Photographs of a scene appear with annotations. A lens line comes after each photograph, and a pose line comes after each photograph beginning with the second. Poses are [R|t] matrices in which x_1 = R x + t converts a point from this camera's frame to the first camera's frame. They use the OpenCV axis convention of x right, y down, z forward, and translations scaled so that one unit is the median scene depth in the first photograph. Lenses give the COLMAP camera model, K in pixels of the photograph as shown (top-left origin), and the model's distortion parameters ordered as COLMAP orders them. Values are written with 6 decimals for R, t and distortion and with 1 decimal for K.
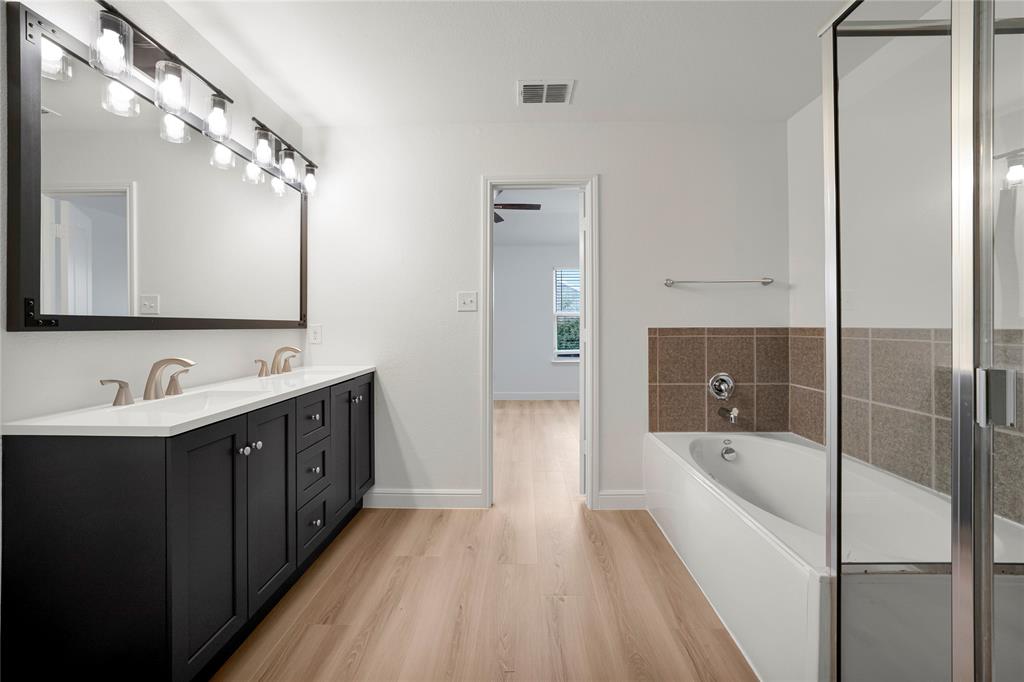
lens RADIAL K [[414.8, 0, 515.6], [0, 414.8, 325.9], [0, 0, 1]] dist [-0.004510, 0.000083]
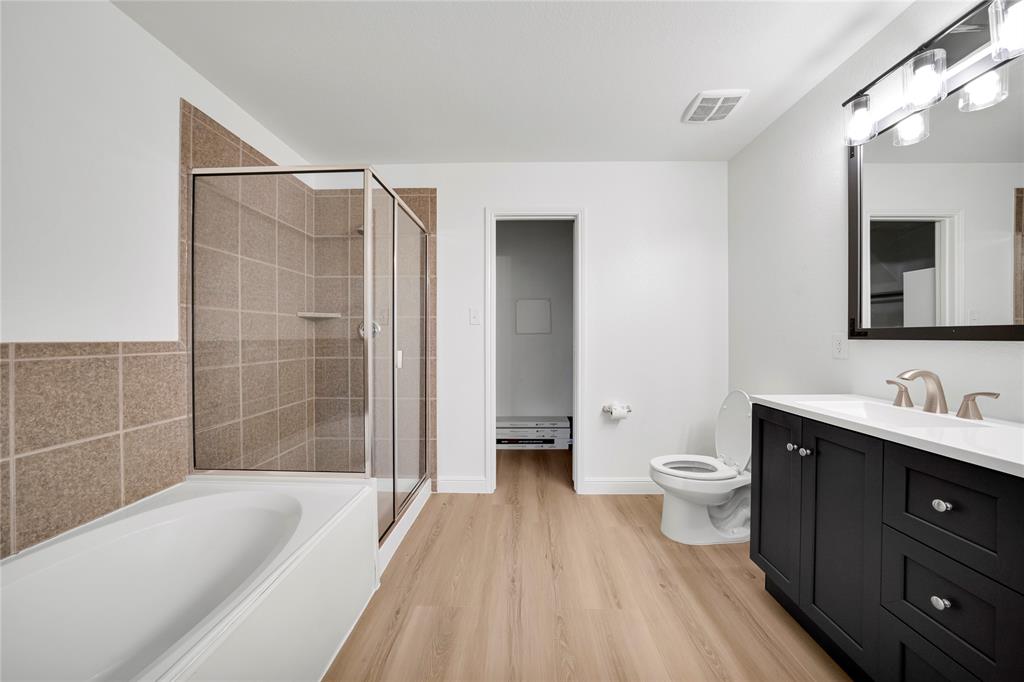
lens RADIAL K [[403.6, 0, 512.0], [0, 403.6, 341.0], [0, 0, 1]] dist [-0.000757, -0.018316]
pose [[-0.999955, 0.003131, 0.008899, 0.056495], [0.003217, 0.999947, 0.009744, -0.000415], [-0.008868, 0.009772, -0.999913, 1.130685]]
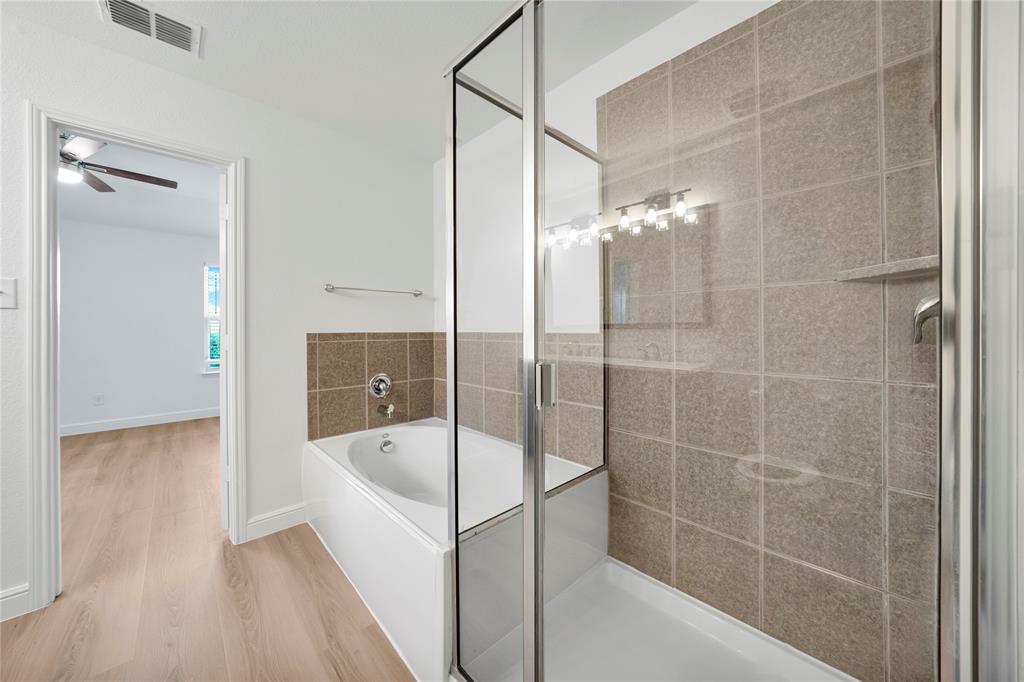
lens RADIAL K [[368.3, 0, 513.7], [0, 368.3, 326.3], [0, 0, 1]] dist [-0.003556, -0.000064]
pose [[0.712580, 0.007678, 0.701549, 0.067065], [0.001558, 0.999920, -0.012525, 0.000368], [-0.701589, 0.010018, 0.712511, 0.058760]]
